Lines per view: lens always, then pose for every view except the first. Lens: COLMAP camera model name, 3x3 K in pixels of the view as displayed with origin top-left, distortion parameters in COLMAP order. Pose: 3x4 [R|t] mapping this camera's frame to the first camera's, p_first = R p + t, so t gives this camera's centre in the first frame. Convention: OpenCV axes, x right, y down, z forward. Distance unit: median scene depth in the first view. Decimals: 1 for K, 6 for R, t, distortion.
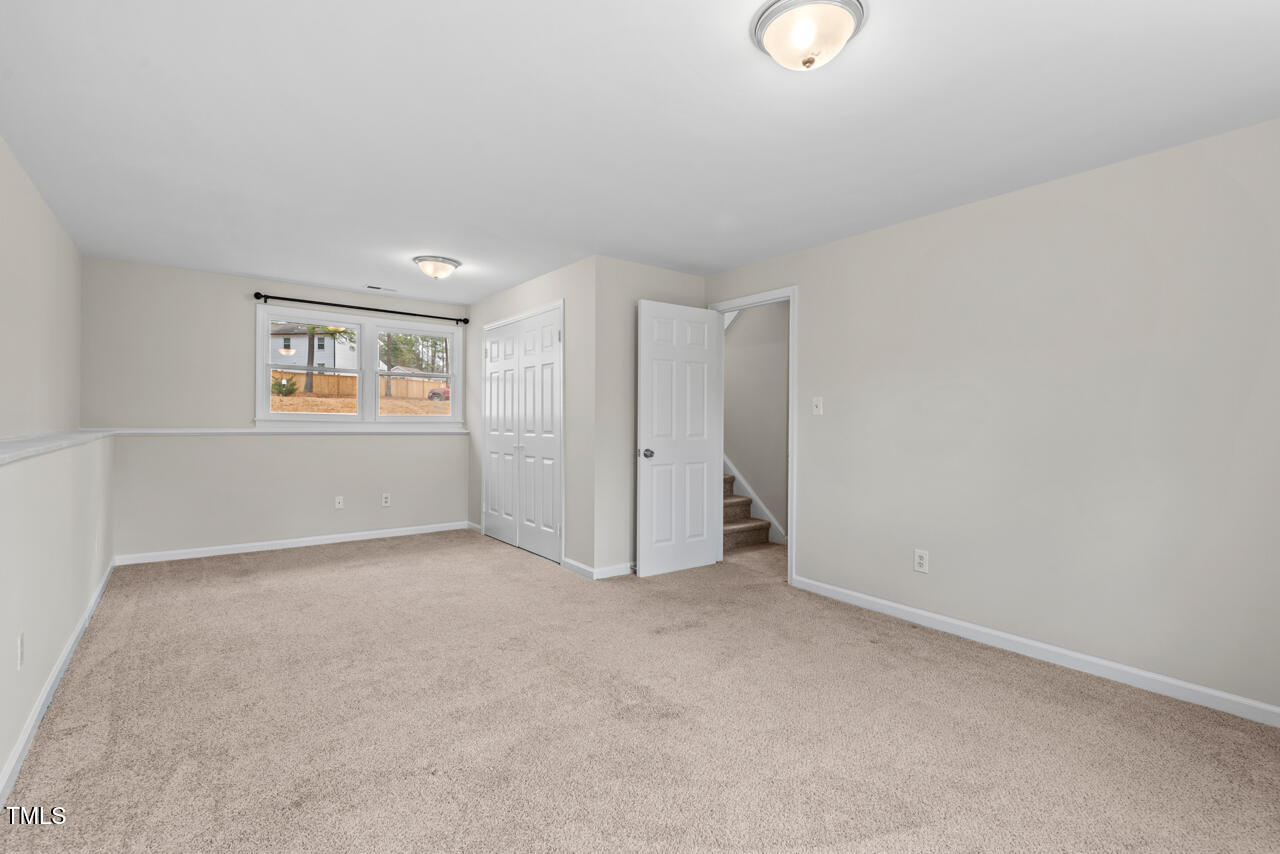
lens RADIAL K [[579.1, 0, 640.5], [0, 579.1, 420.6], [0, 0, 1]] dist [0.017068, -0.001624]
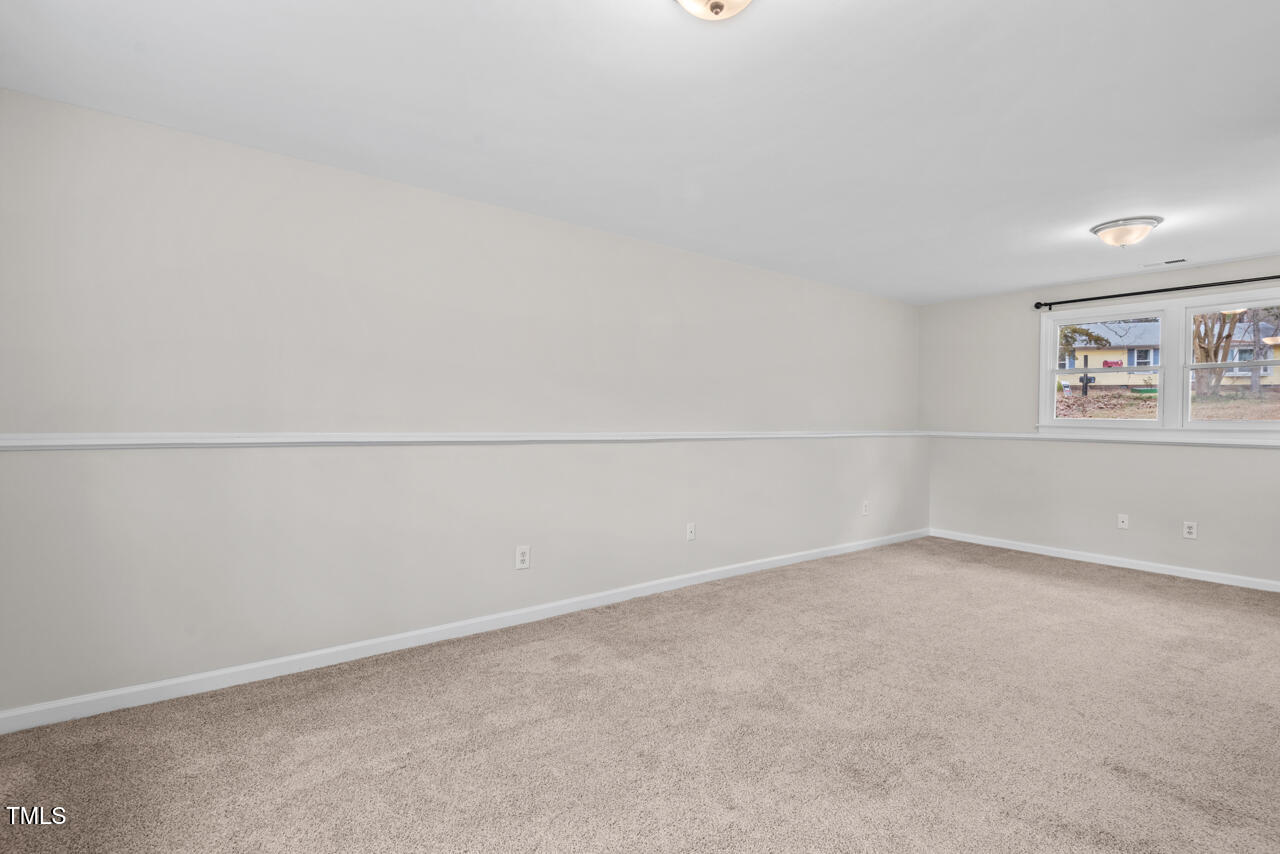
lens RADIAL K [[579.1, 0, 640.5], [0, 579.1, 420.6], [0, 0, 1]] dist [0.017068, -0.001624]
pose [[0.045905, -0.005065, -0.998933, 0.340379], [-0.010408, 0.999930, -0.005549, 0.002896], [0.998892, 0.010652, 0.045849, 0.251366]]
